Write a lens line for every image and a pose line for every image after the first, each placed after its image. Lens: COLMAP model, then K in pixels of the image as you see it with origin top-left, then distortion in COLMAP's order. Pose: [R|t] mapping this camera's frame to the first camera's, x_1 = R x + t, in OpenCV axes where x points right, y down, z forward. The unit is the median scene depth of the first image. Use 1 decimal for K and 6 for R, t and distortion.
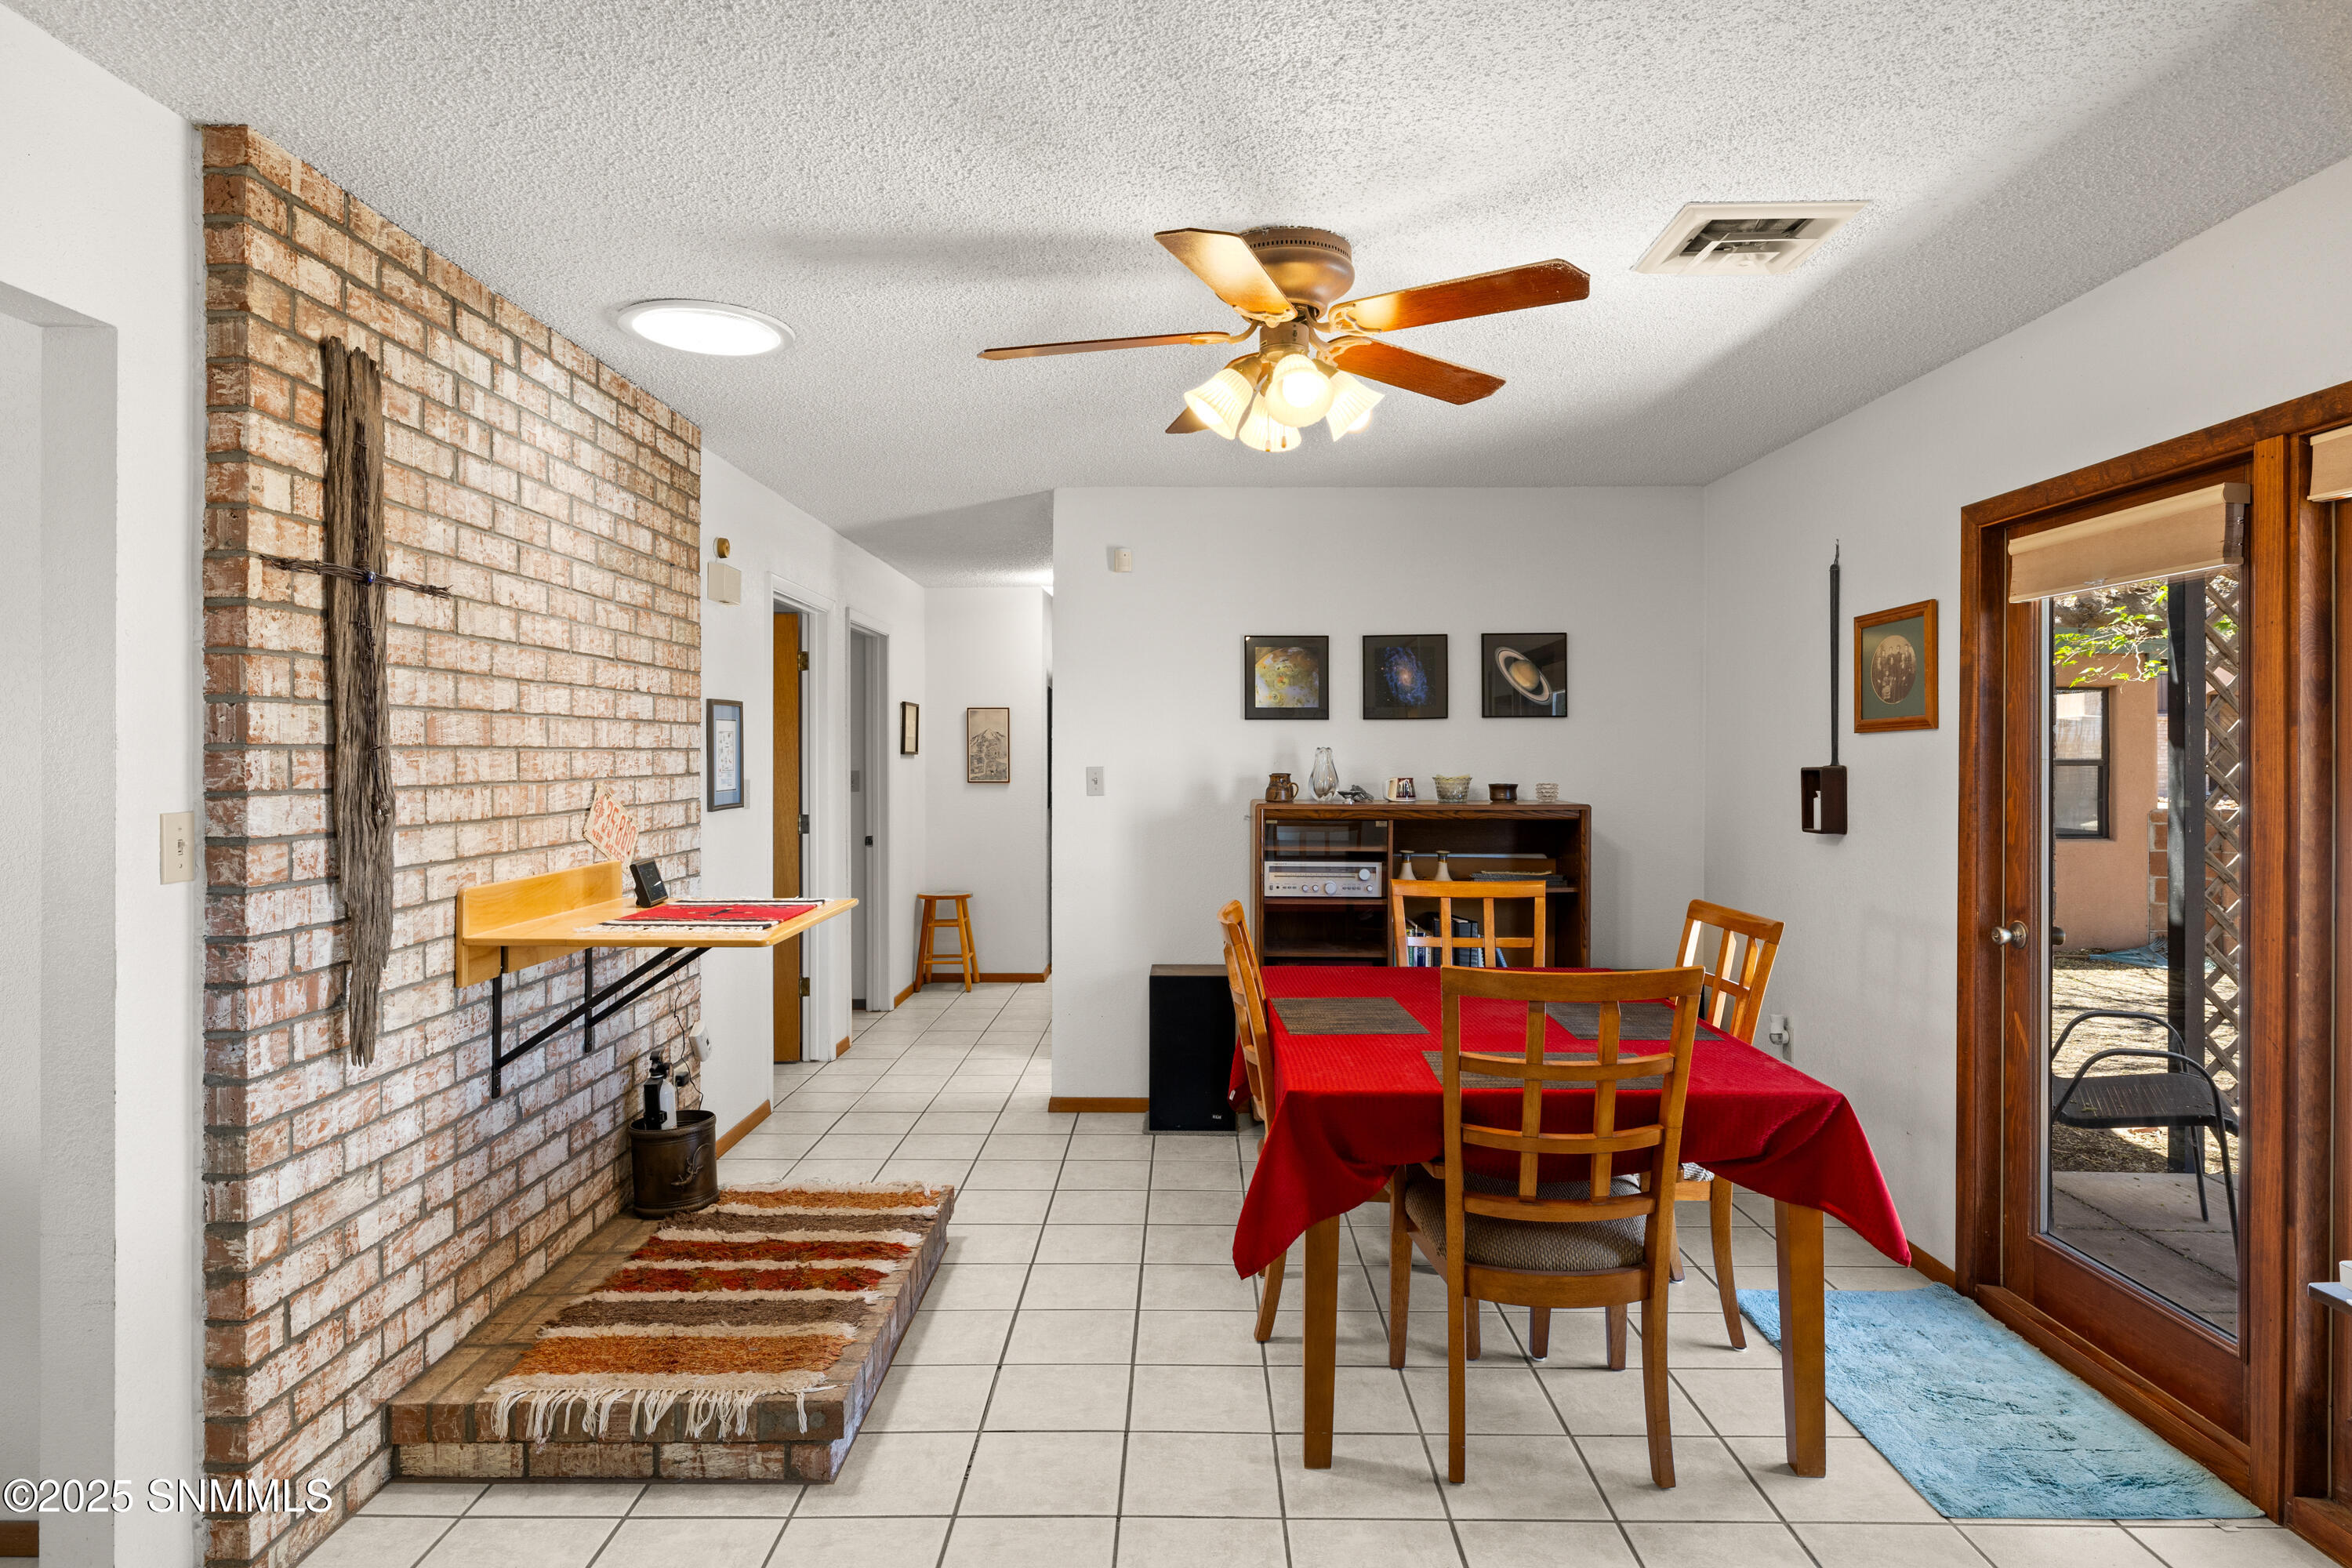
lens RADIAL K [[1336.2, 0, 1177.9], [0, 1336.2, 775.8], [0, 0, 1]] dist [-0.000995, -0.000064]
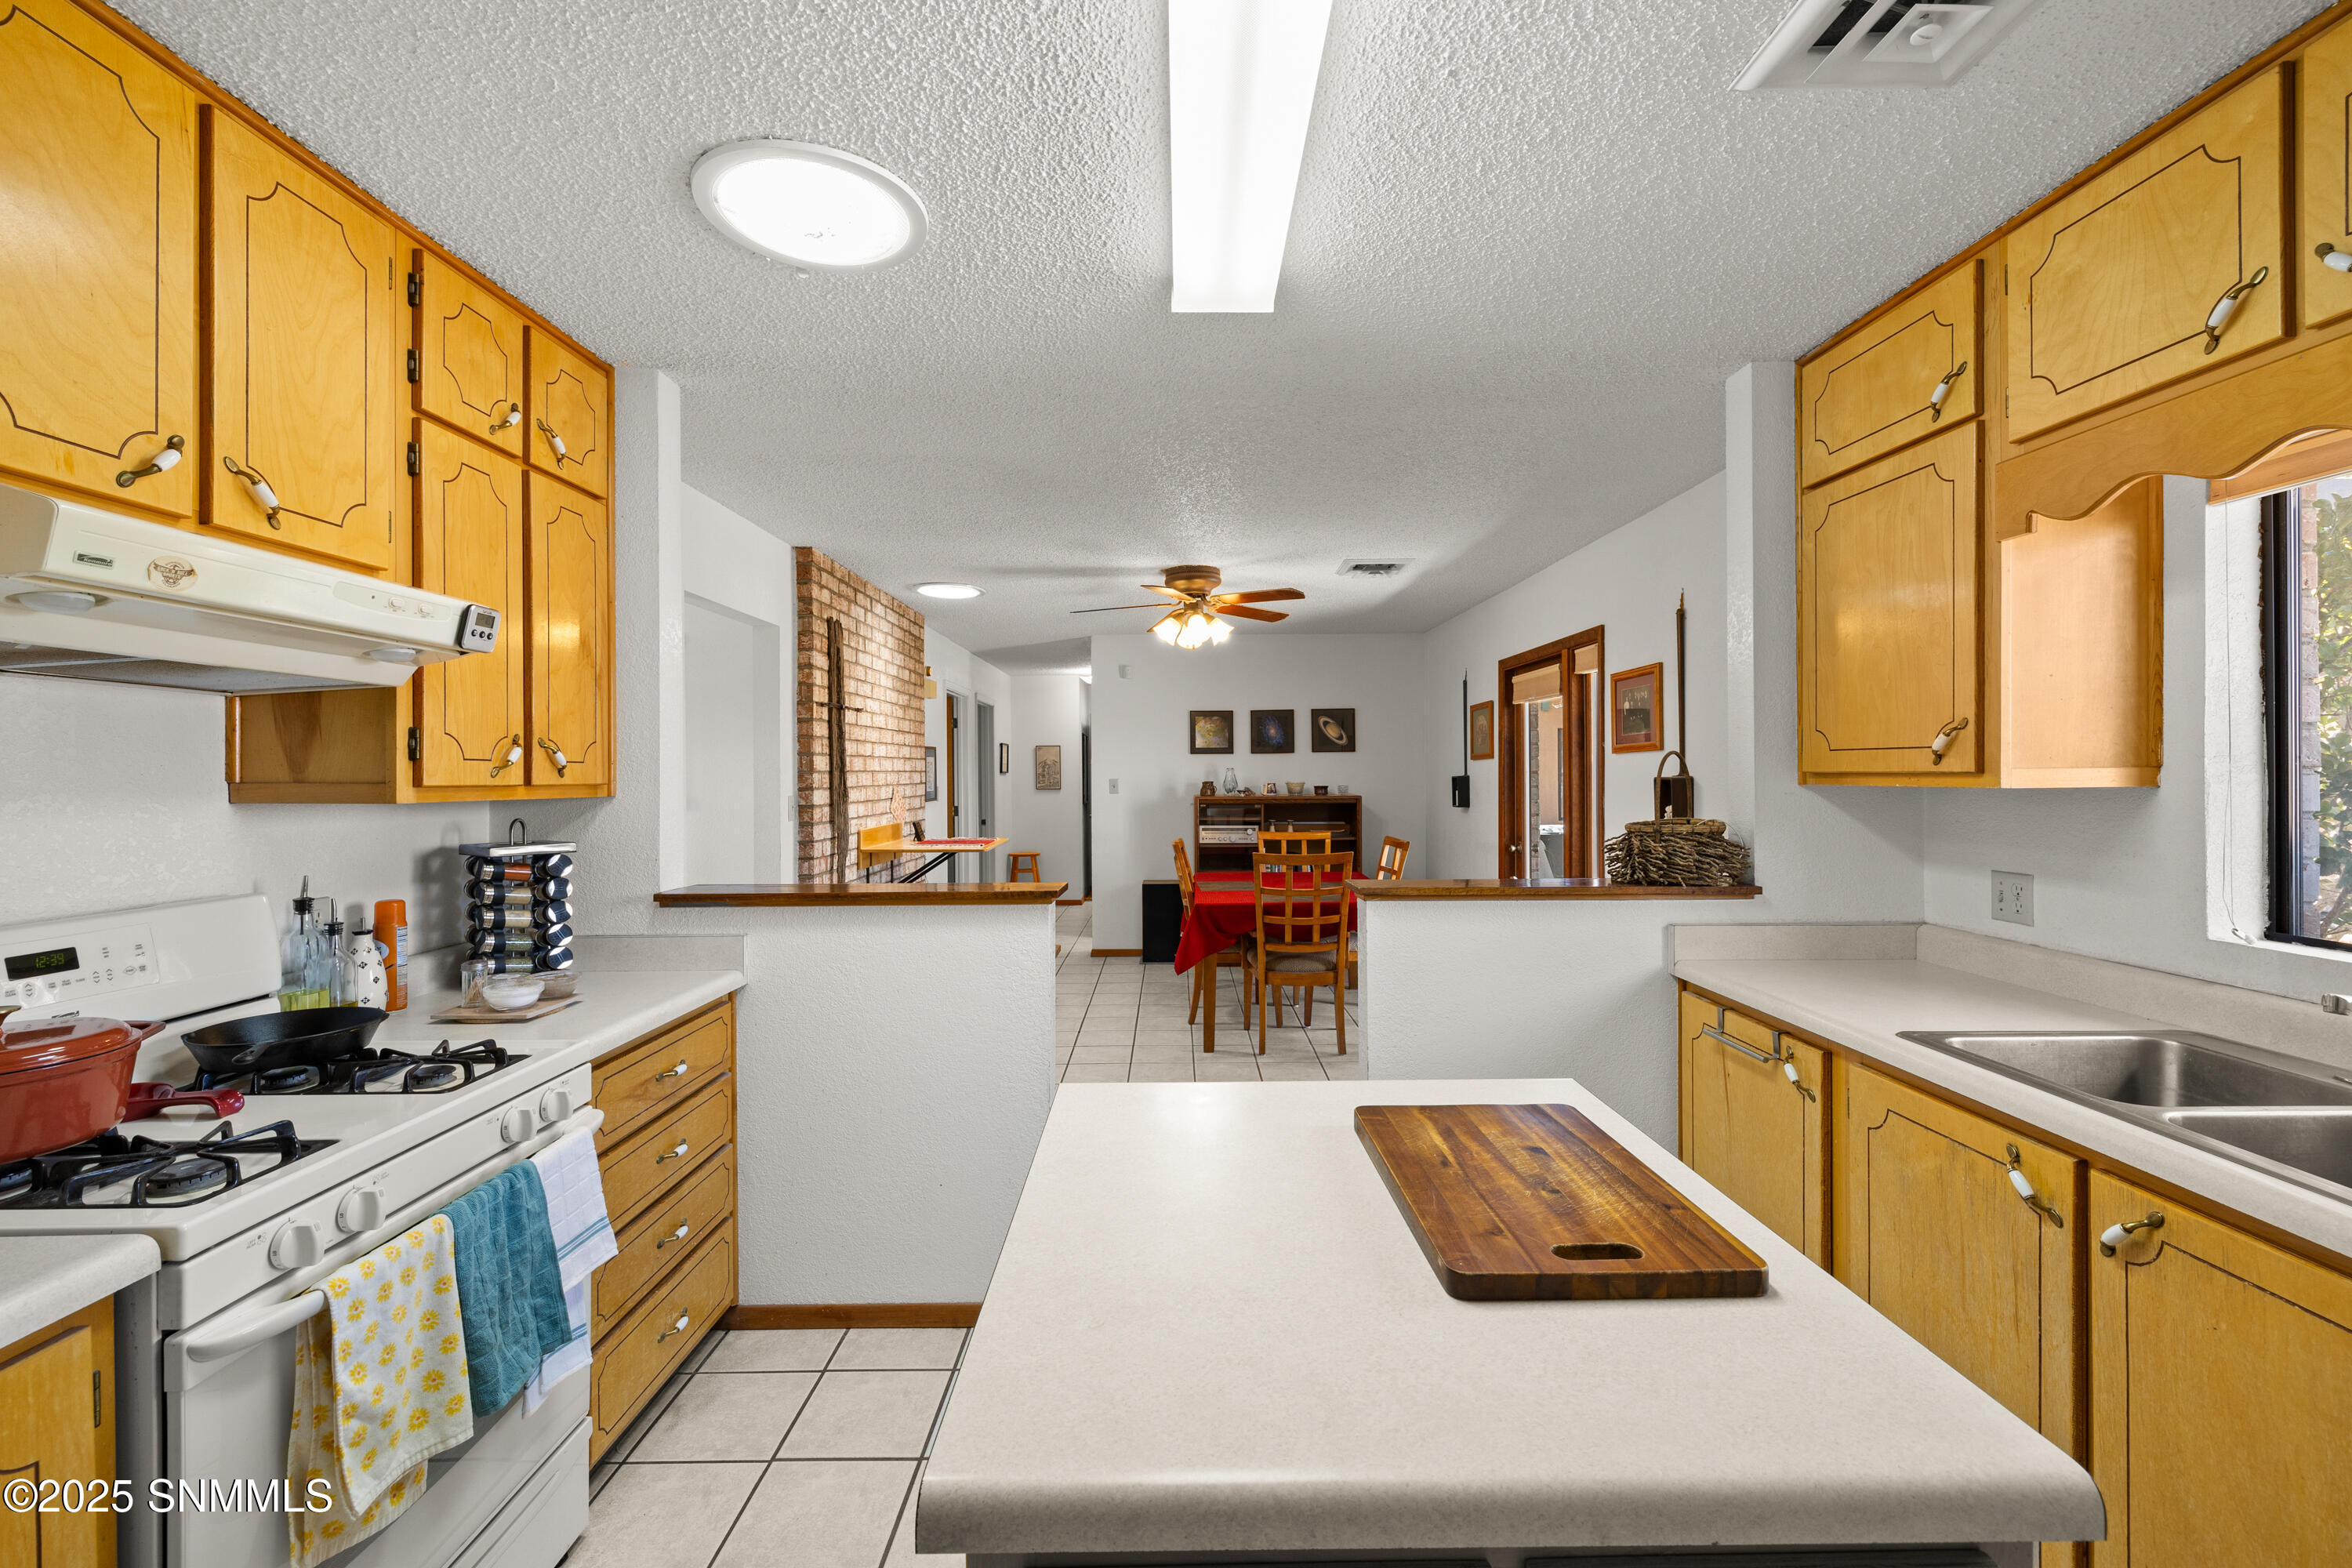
lens RADIAL K [[1029.2, 0, 1176.5], [0, 1029.2, 775.9], [0, 0, 1]] dist [0.000105, 0.000022]
pose [[0.999927, -0.006998, 0.009896, 0.017808], [0.007110, 0.999911, -0.011327, 0.008521], [-0.009816, 0.011397, 0.999887, -0.613596]]
